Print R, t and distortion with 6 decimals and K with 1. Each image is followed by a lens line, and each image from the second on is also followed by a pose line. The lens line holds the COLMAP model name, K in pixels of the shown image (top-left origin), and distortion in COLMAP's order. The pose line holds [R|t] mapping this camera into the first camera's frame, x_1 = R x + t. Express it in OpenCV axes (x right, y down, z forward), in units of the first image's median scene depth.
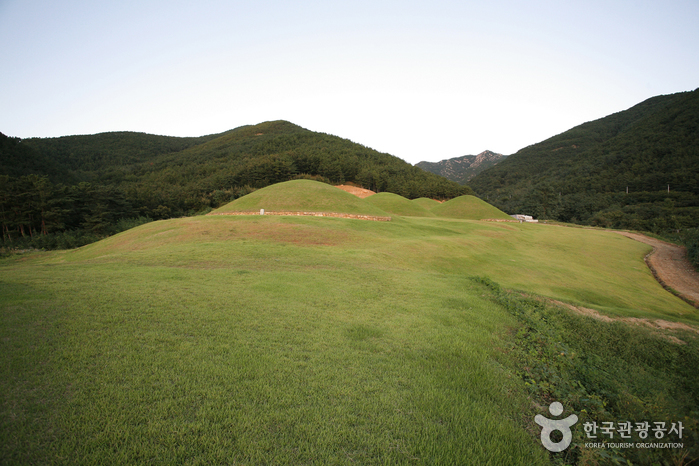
lens RADIAL K [[343.7, 0, 346.6], [0, 343.7, 233.4], [0, 0, 1]] dist [-0.033697, 0.014393]
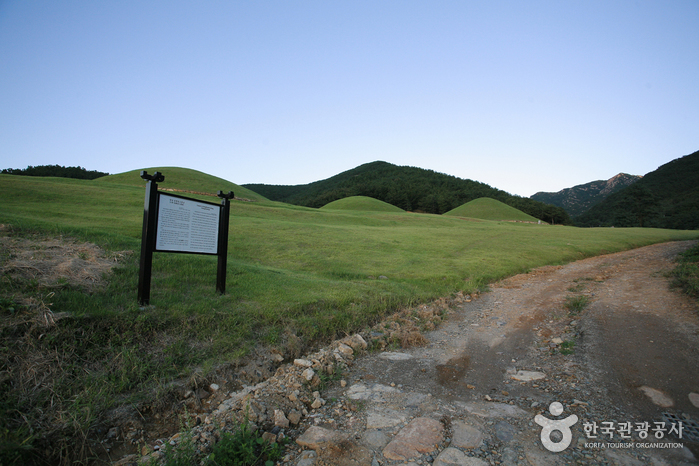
lens RADIAL K [[343.7, 0, 354.4], [0, 343.7, 238.7], [0, 0, 1]] dist [-0.033697, 0.014393]
pose [[0.954728, -0.037663, -0.295085, 0.090309], [0.007256, 0.994606, -0.103467, 0.019997], [0.297390, 0.096641, 0.949852, 0.043714]]
